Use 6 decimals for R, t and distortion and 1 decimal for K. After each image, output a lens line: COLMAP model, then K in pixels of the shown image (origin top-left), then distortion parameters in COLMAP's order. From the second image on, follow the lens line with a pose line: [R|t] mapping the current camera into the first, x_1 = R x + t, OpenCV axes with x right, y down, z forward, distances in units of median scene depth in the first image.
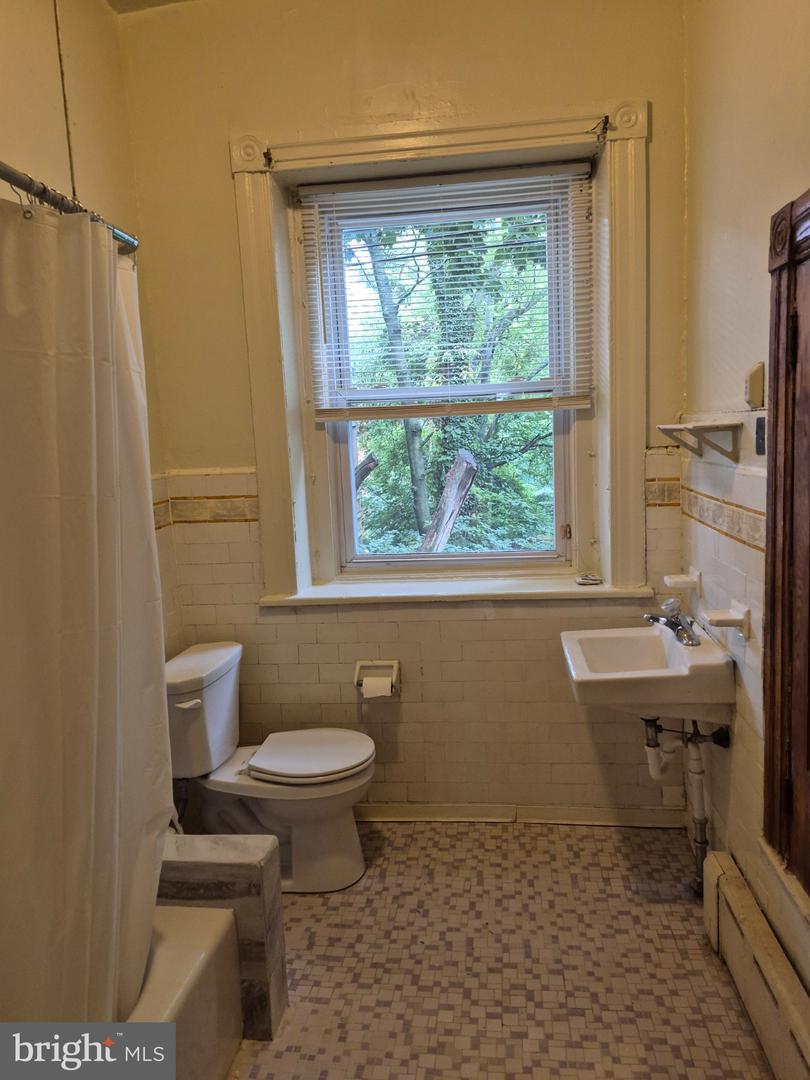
lens RADIAL K [[765.1, 0, 428.0], [0, 765.1, 530.9], [0, 0, 1]] dist [0.083468, -0.109134]
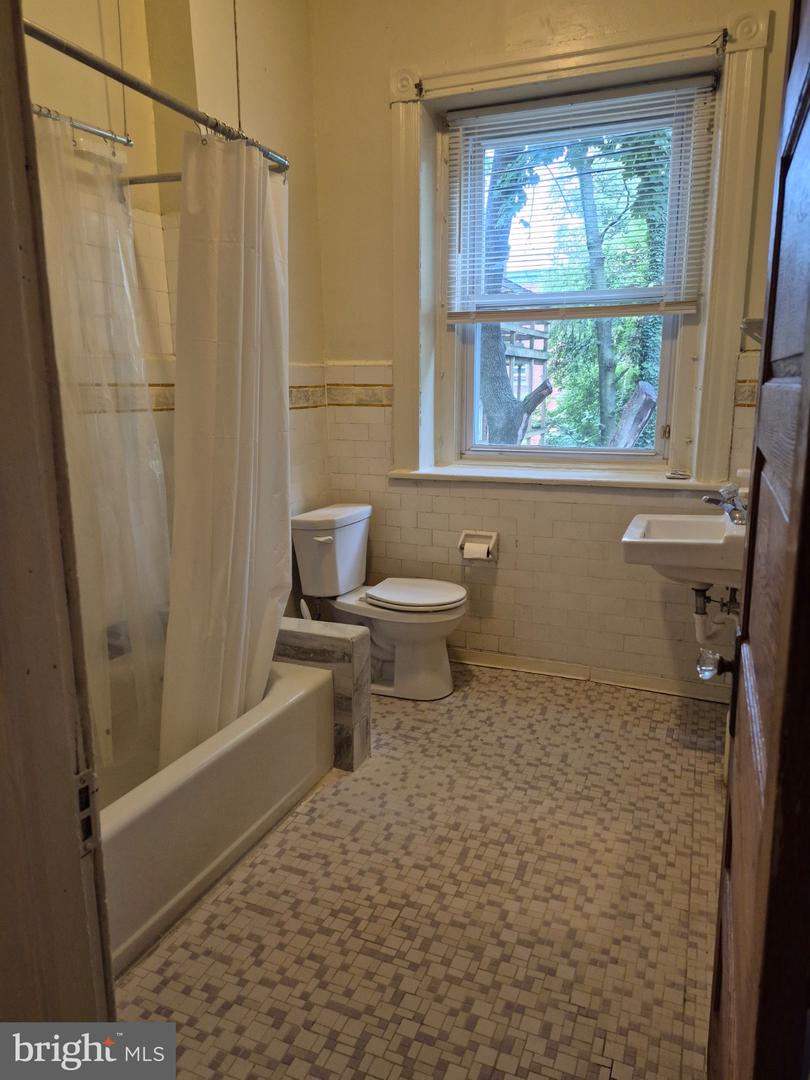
lens RADIAL K [[748.6, 0, 406.7], [0, 748.6, 527.1], [0, 0, 1]] dist [0.104069, -0.133619]
pose [[0.960588, 0.094034, -0.261588, 0.140712], [-0.072457, 0.993215, 0.090963, 0.073875], [0.268366, -0.068424, 0.960884, -0.157209]]
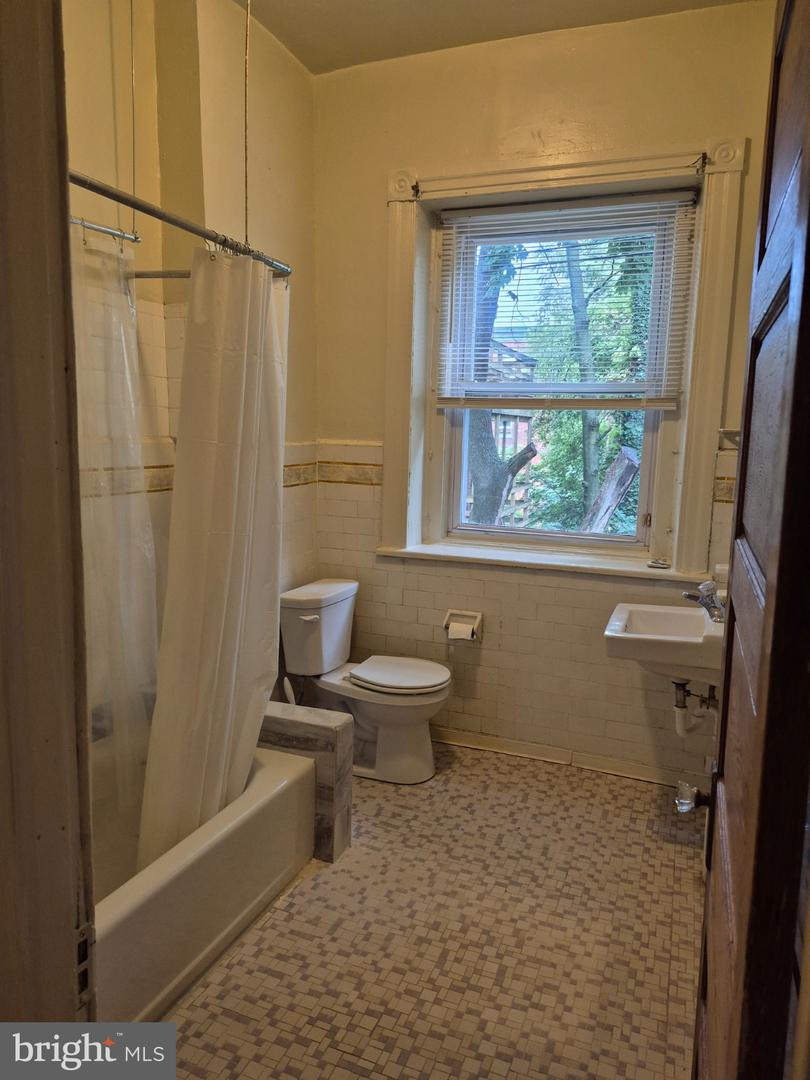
lens RADIAL K [[754.0, 0, 407.4], [0, 754.0, 531.6], [0, 0, 1]] dist [0.081653, -0.097124]
pose [[0.963948, 0.104265, -0.244810, 0.134969], [-0.100203, 0.994544, 0.029027, 0.023881], [0.246501, -0.003450, 0.969136, -0.178339]]
